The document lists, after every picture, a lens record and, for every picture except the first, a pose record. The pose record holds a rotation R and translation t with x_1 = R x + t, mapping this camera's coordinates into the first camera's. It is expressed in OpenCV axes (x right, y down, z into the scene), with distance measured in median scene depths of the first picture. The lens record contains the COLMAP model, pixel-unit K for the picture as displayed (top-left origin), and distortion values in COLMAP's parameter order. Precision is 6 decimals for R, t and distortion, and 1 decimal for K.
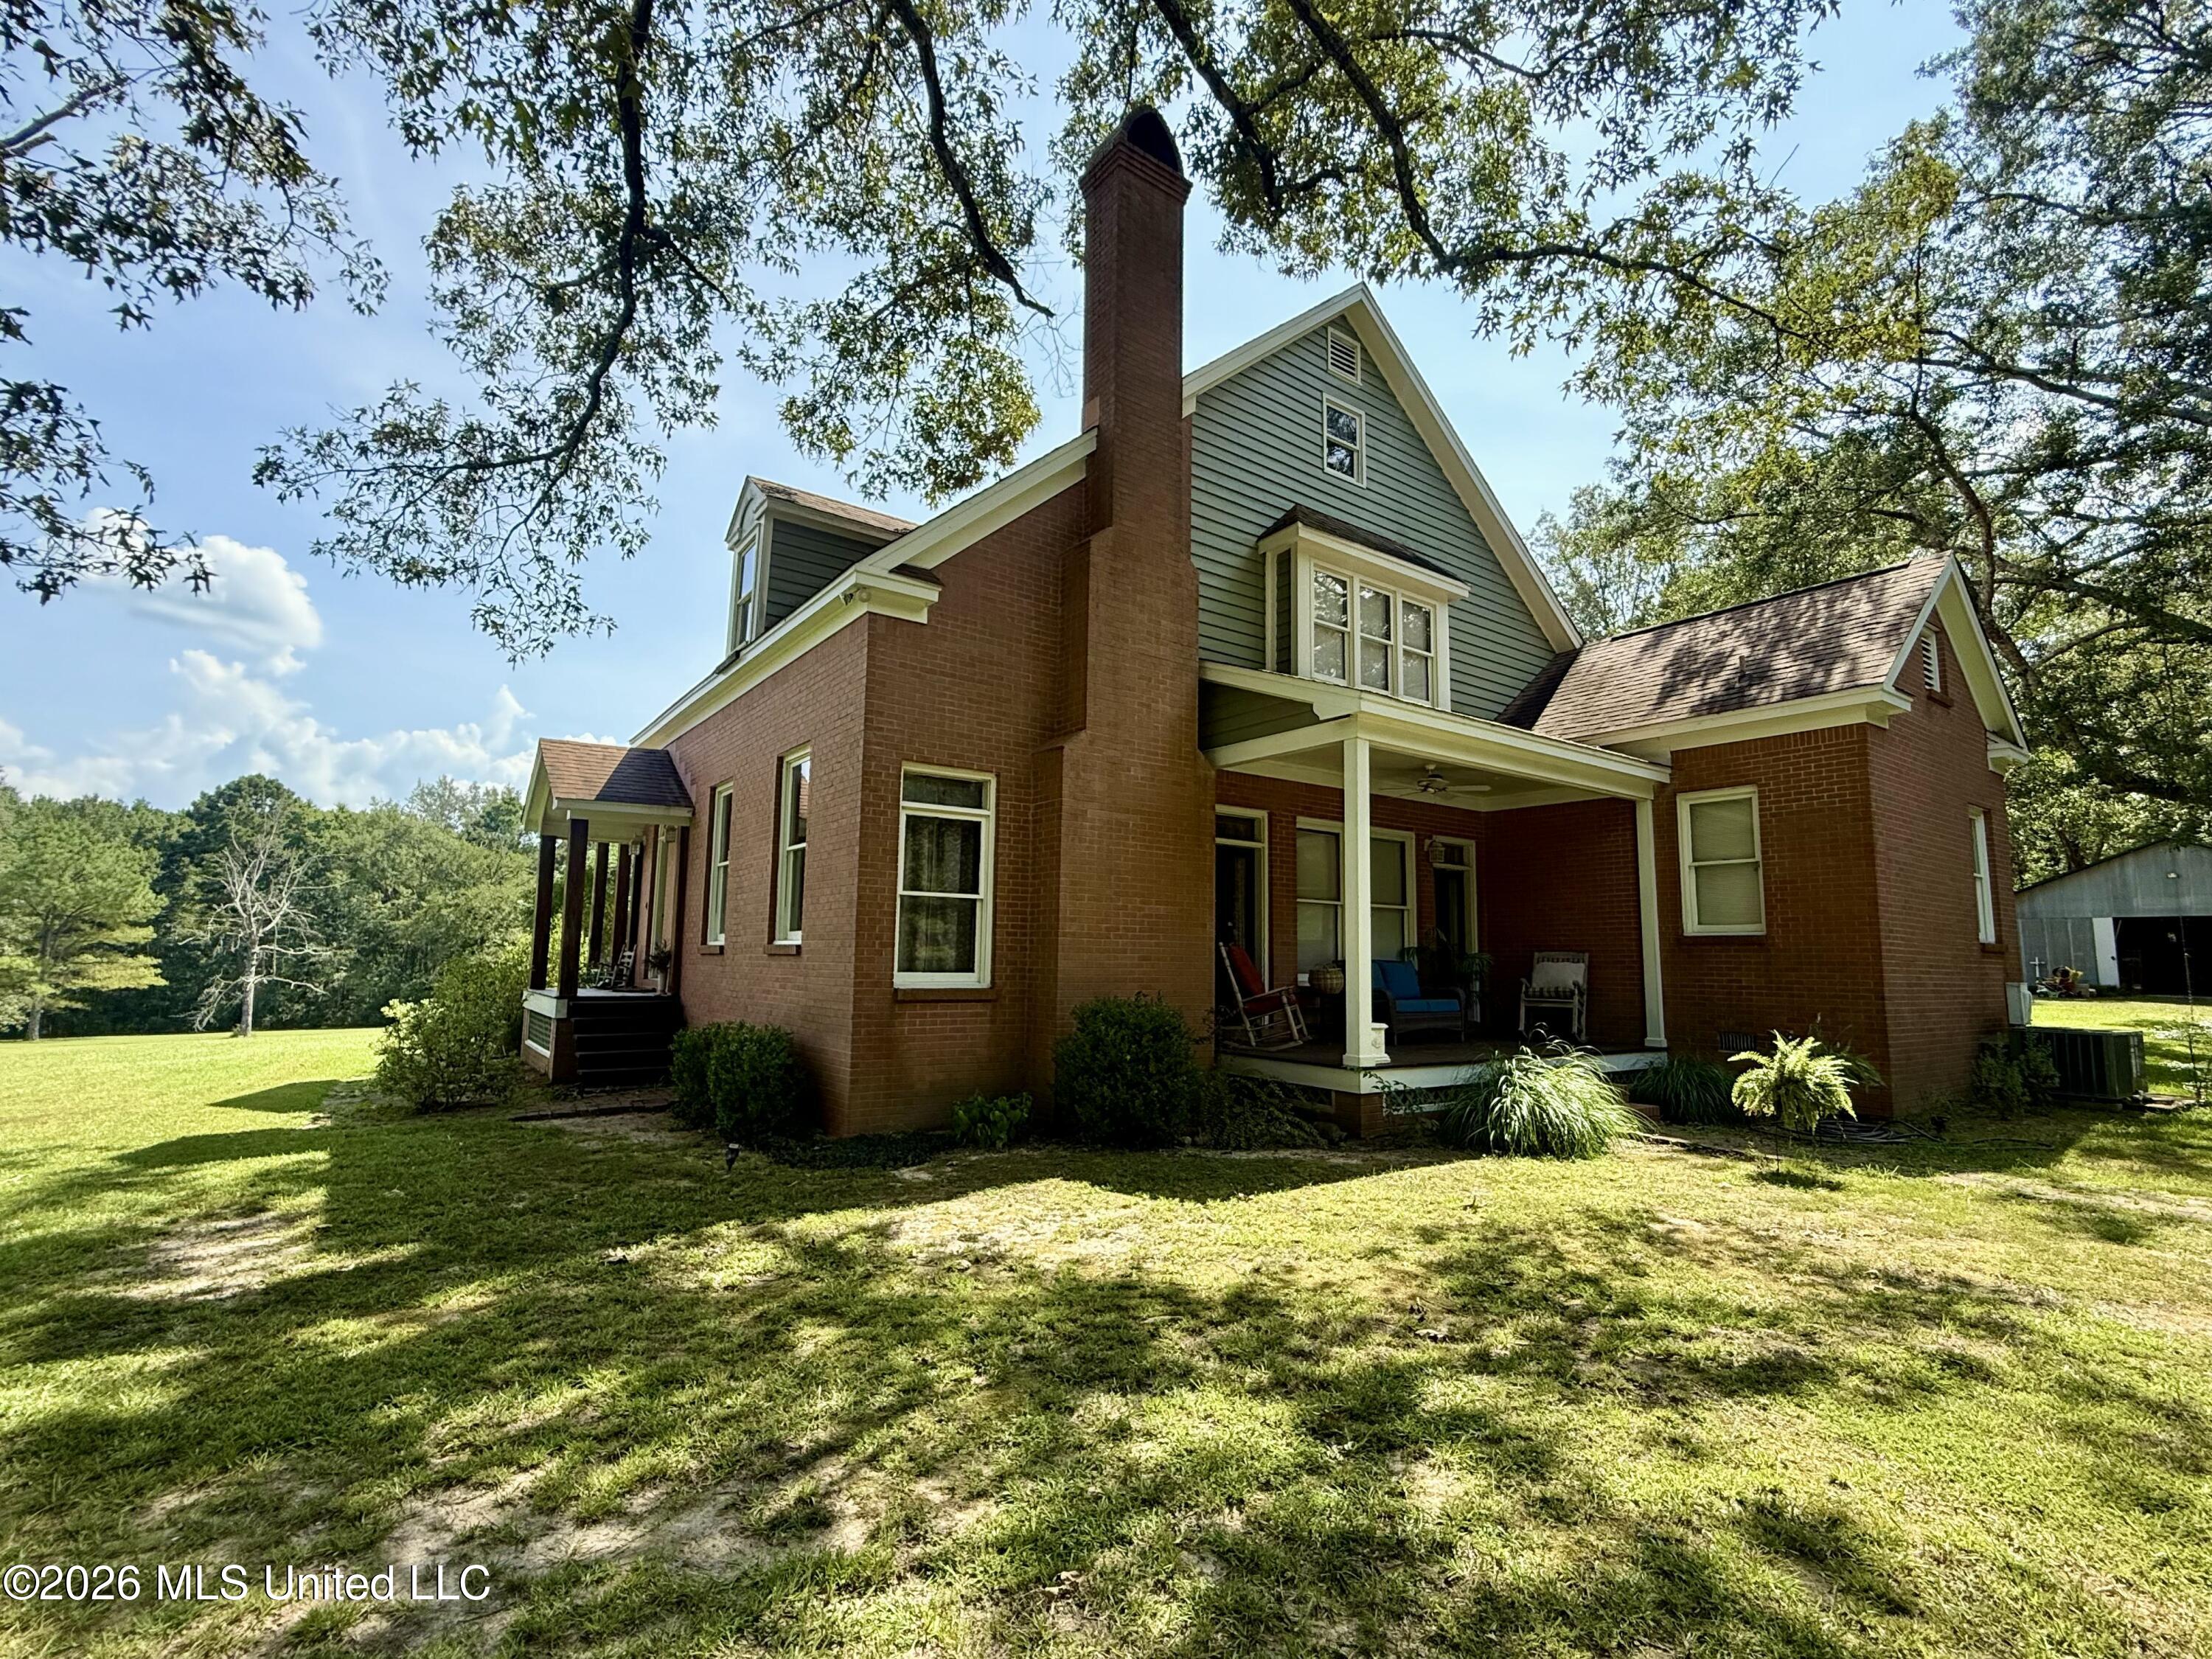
lens RADIAL K [[1008.3, 0, 1099.9], [0, 1008.3, 835.9], [0, 0, 1]] dist [-0.001640, -0.001069]
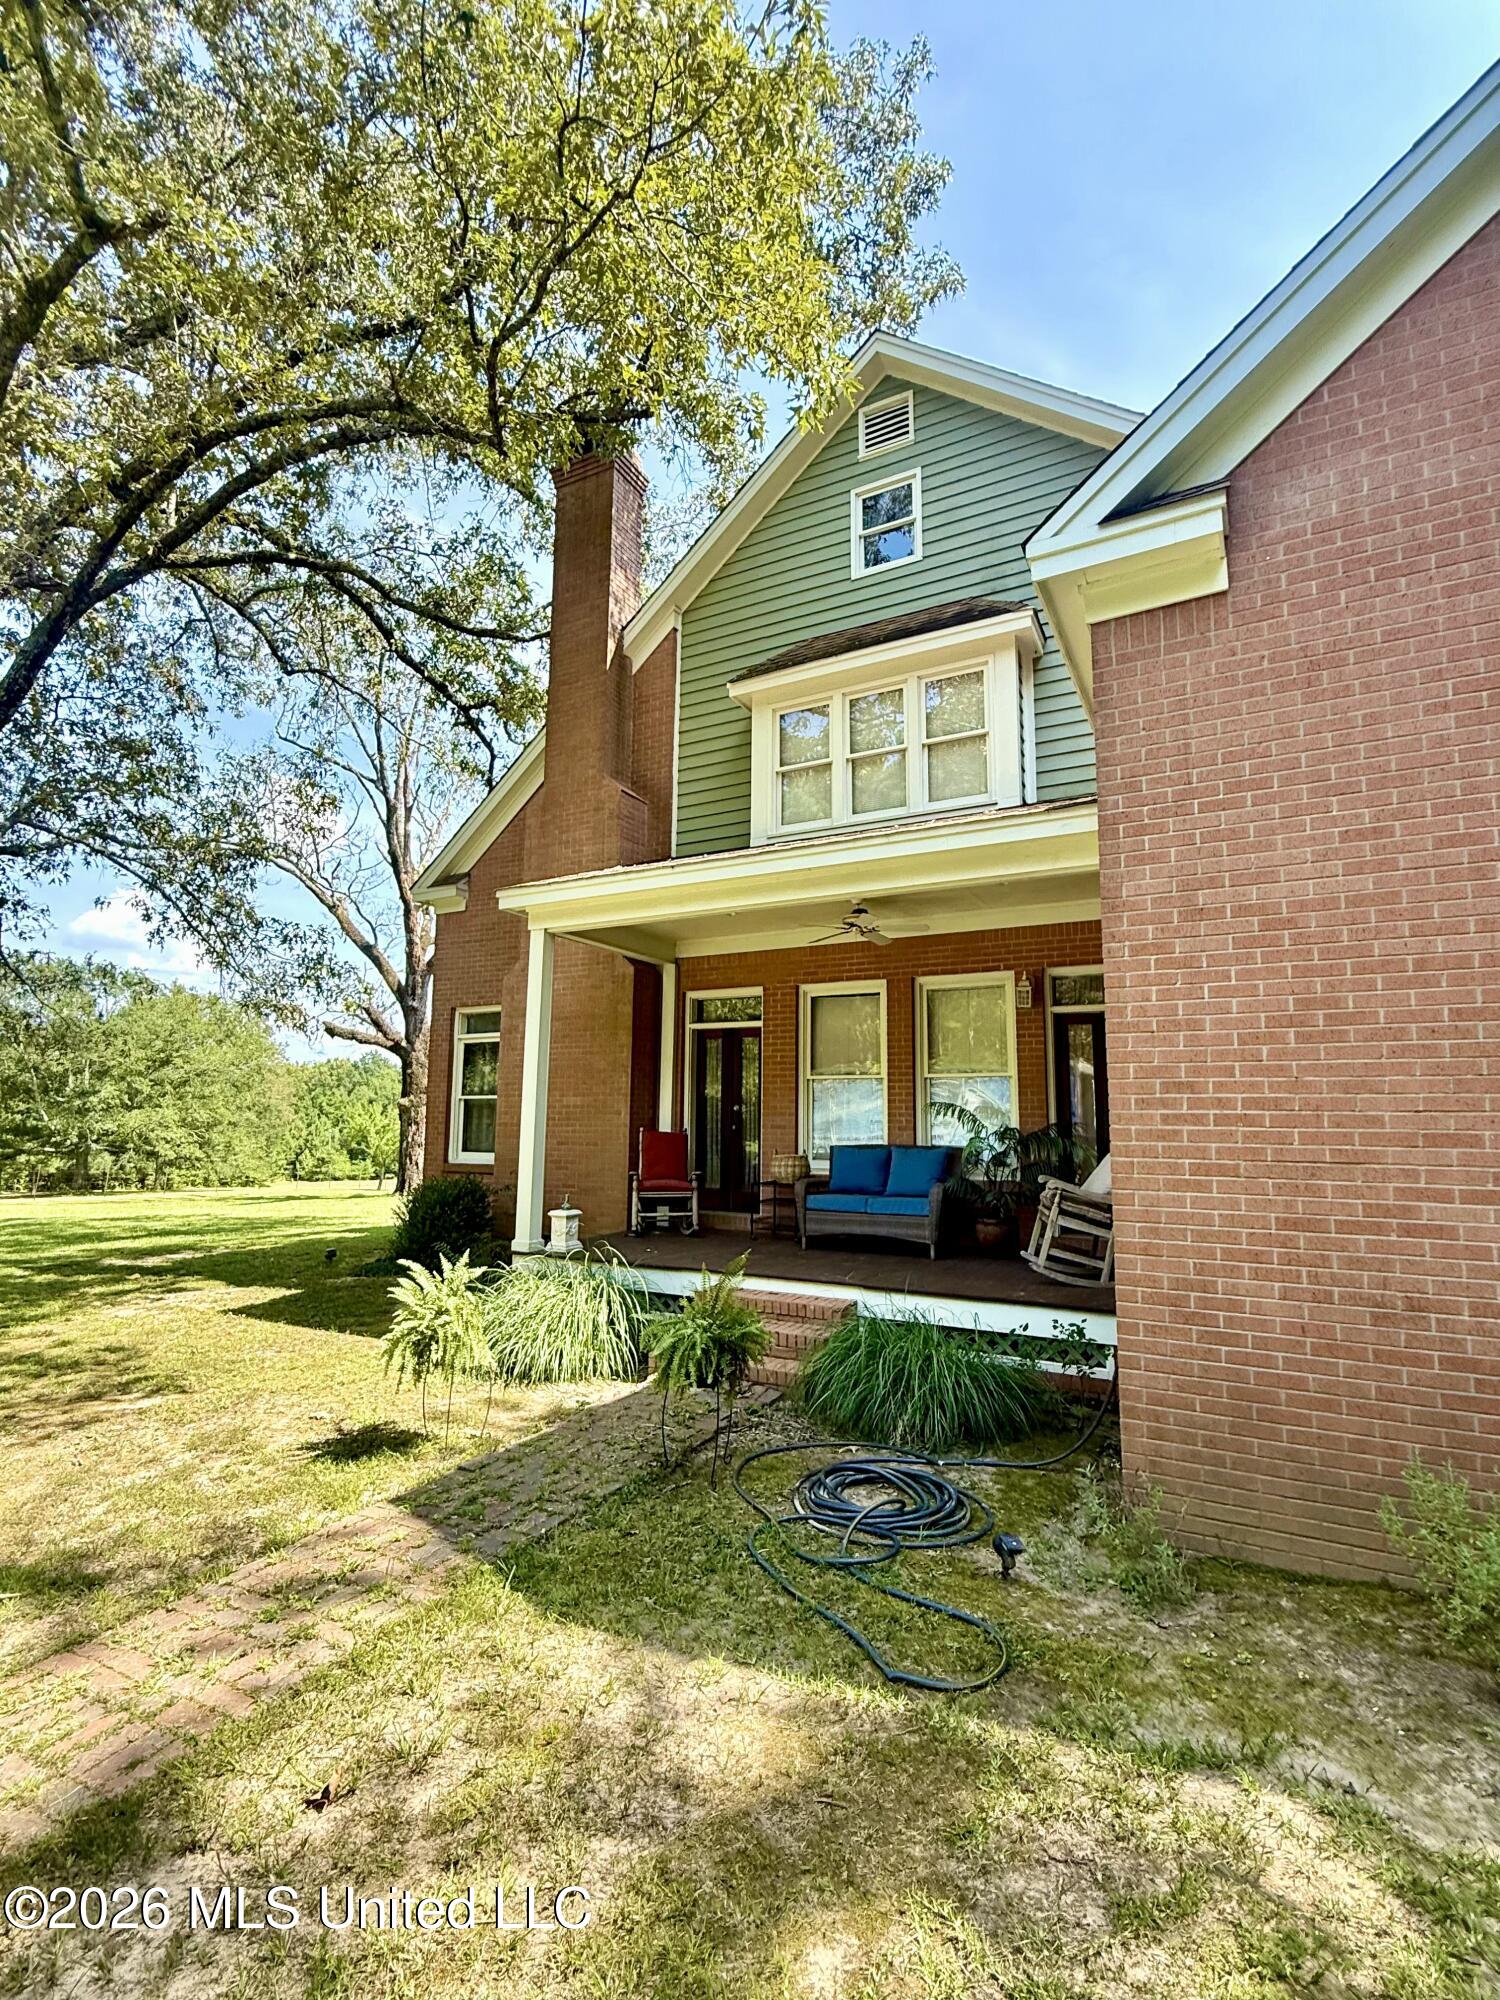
lens RADIAL K [[911.6, 0, 750.0], [0, 911.6, 1000.0], [0, 0, 1]] dist [-0.001640, -0.001069]
pose [[0.435461, -0.124330, -0.891581, 1.199403], [0.096267, 0.991169, -0.091199, 0.078474], [0.895046, -0.046116, 0.443584, 0.769613]]
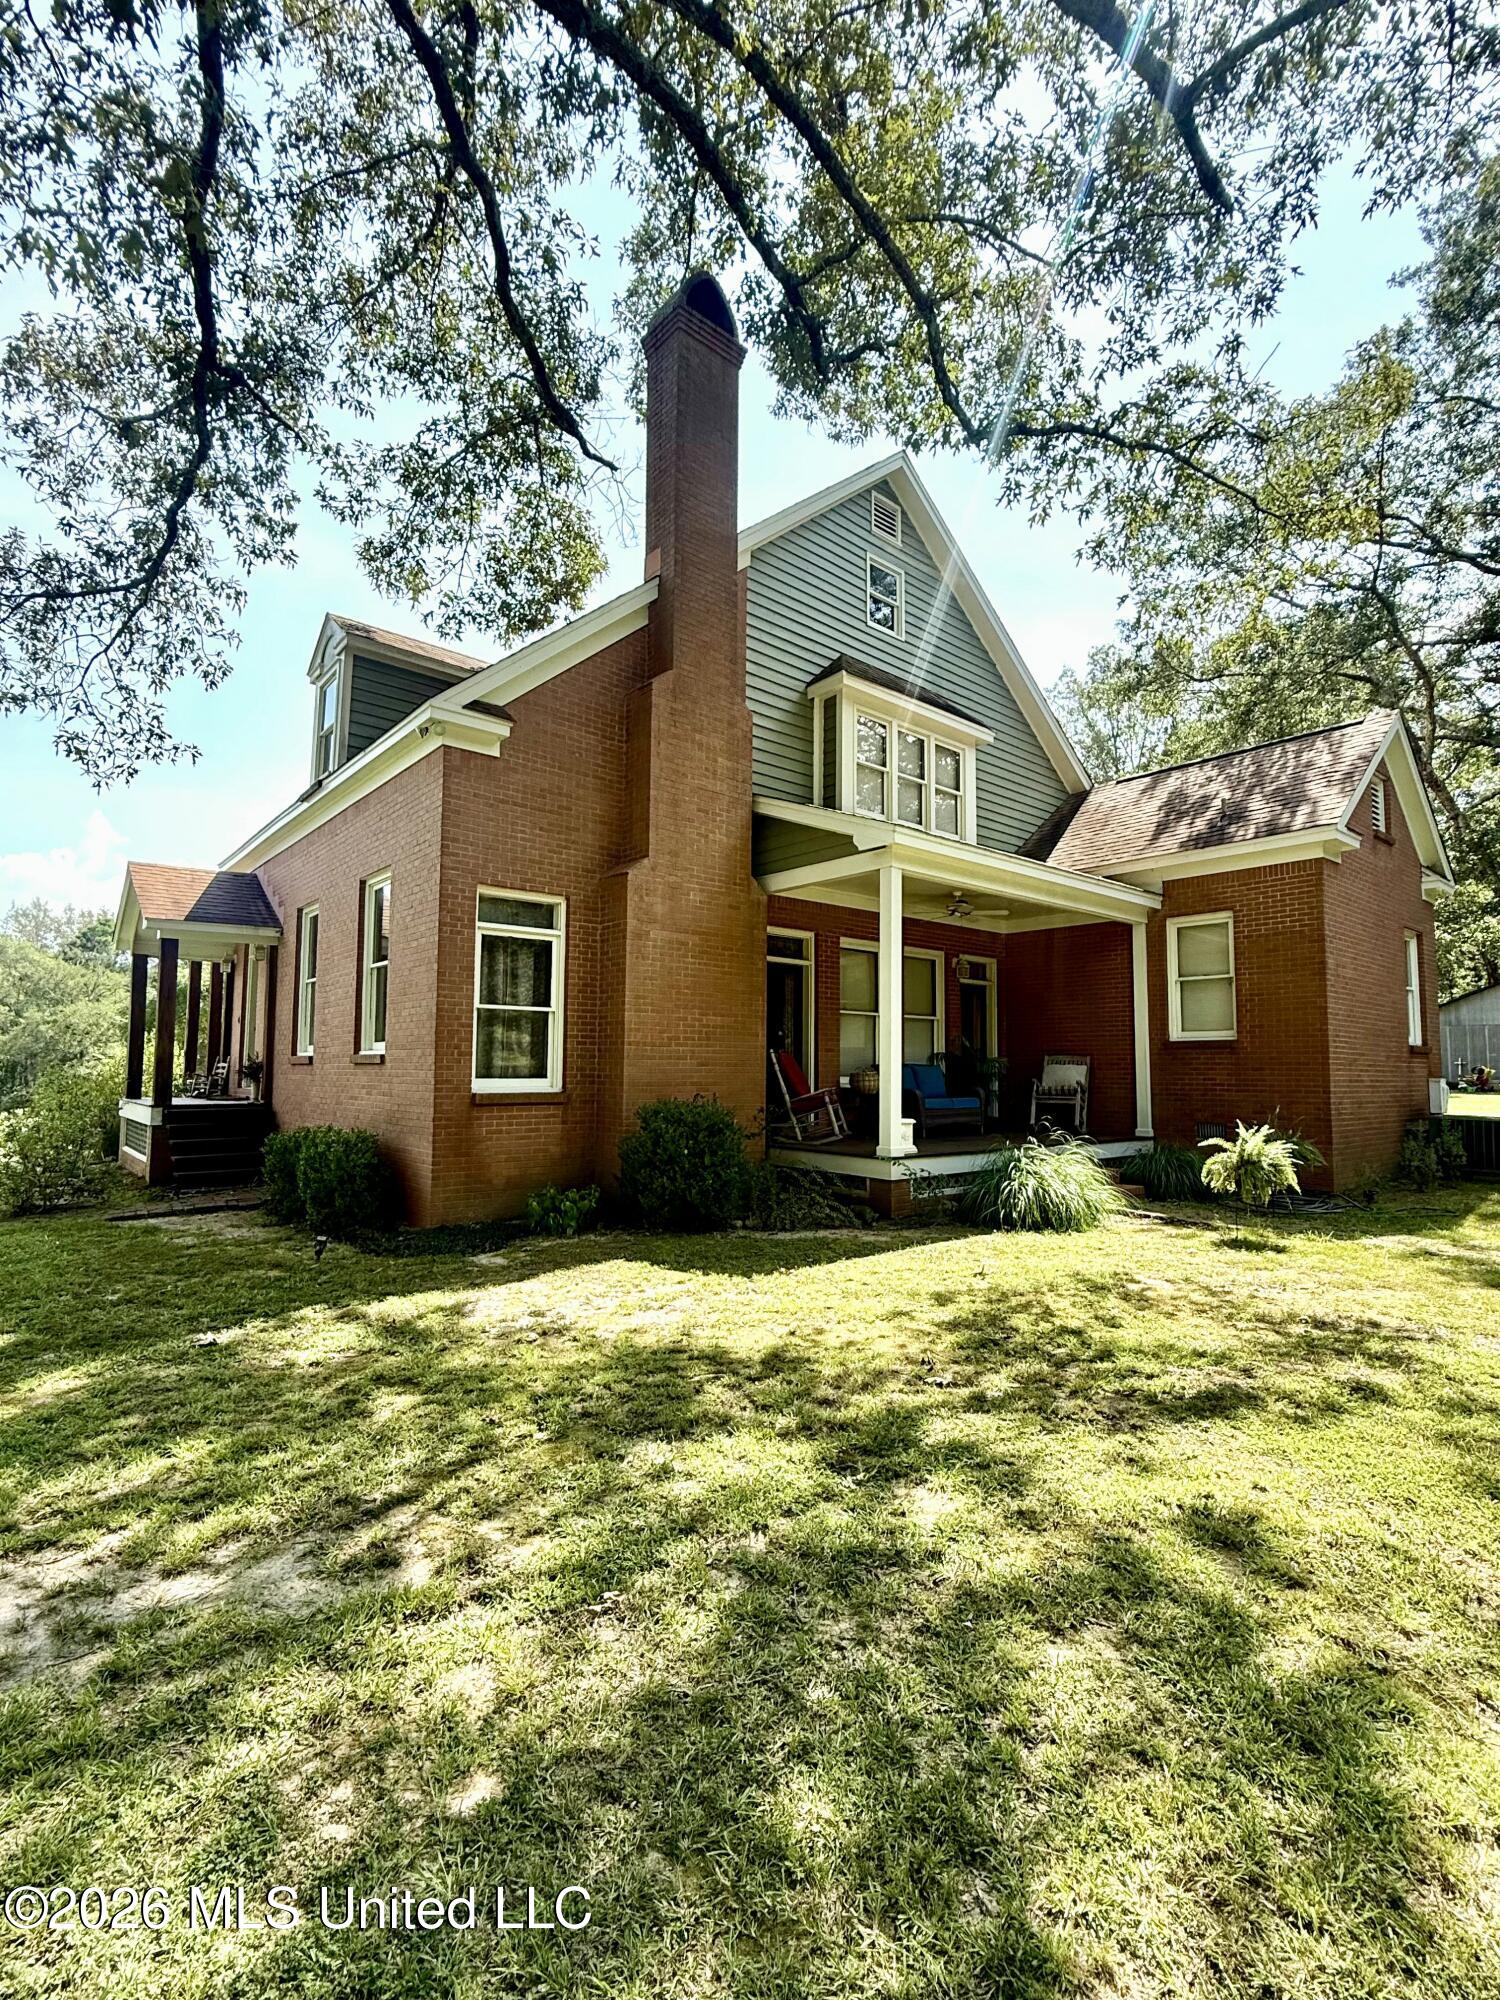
lens RADIAL K [[911.6, 0, 750.0], [0, 911.6, 1000.0], [0, 0, 1]] dist [-0.001640, -0.001069]
pose [[0.996736, -0.003584, 0.080651, 0.015415], [-0.000227, 0.998886, 0.047197, 0.002769], [-0.080730, -0.047061, 0.995624, -0.004596]]
